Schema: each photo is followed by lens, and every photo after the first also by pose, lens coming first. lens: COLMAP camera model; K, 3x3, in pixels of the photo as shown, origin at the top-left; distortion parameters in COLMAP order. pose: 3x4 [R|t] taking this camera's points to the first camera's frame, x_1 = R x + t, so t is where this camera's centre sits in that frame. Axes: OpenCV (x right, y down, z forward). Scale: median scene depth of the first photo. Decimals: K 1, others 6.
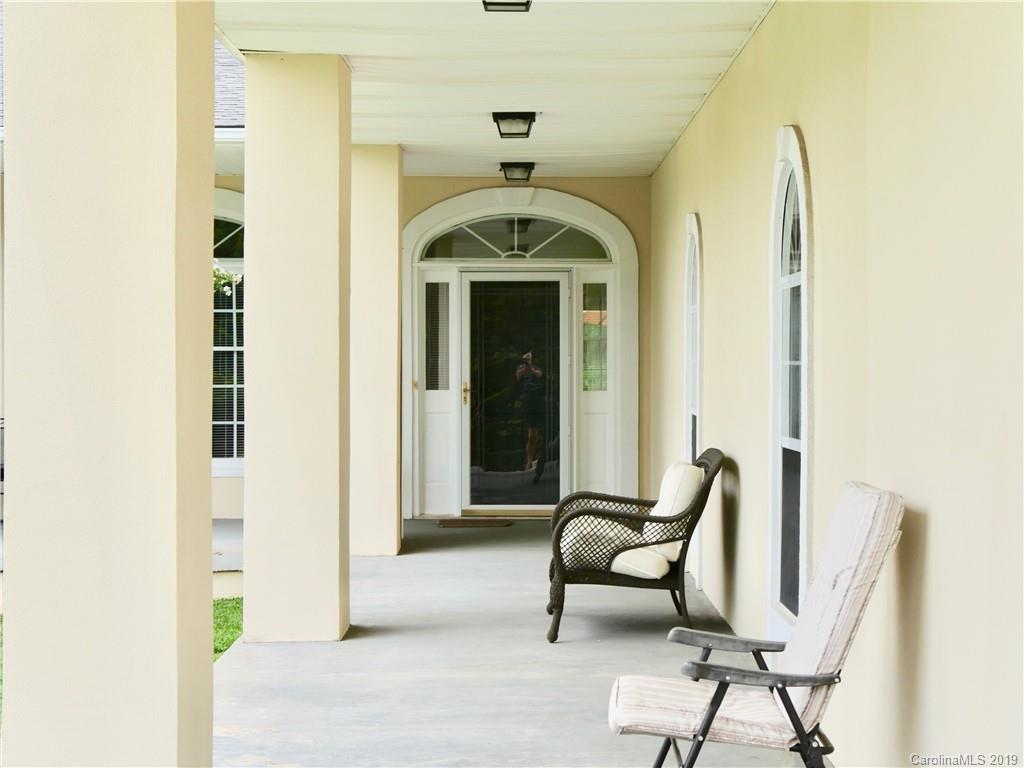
lens RADIAL K [[2206.3, 0, 511.5], [0, 2206.3, 383.6], [0, 0, 1]] dist [0.088950, 0.000000]
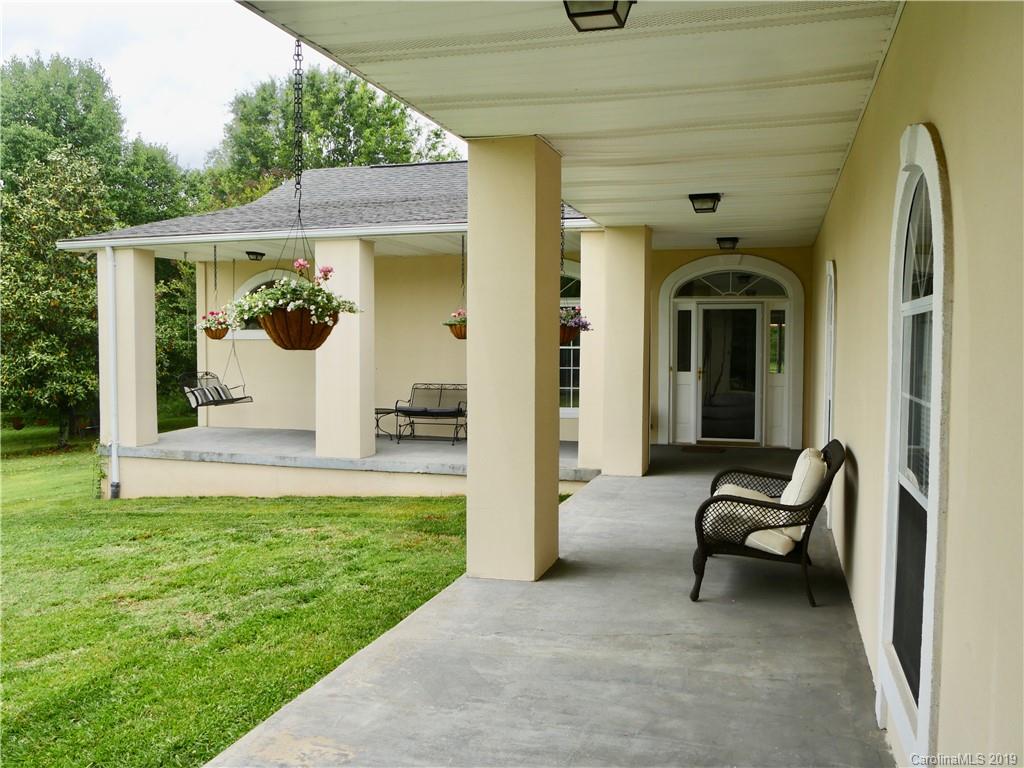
lens RADIAL K [[846.1, 0, 520.1], [0, 846.1, 380.7], [0, 0, 1]] dist [-0.037221, 0.006396]
pose [[0.956993, 0.015992, -0.289670, 0.048533], [-0.005270, 0.999273, 0.037756, -0.019260], [0.290064, -0.034606, 0.956381, 0.420874]]
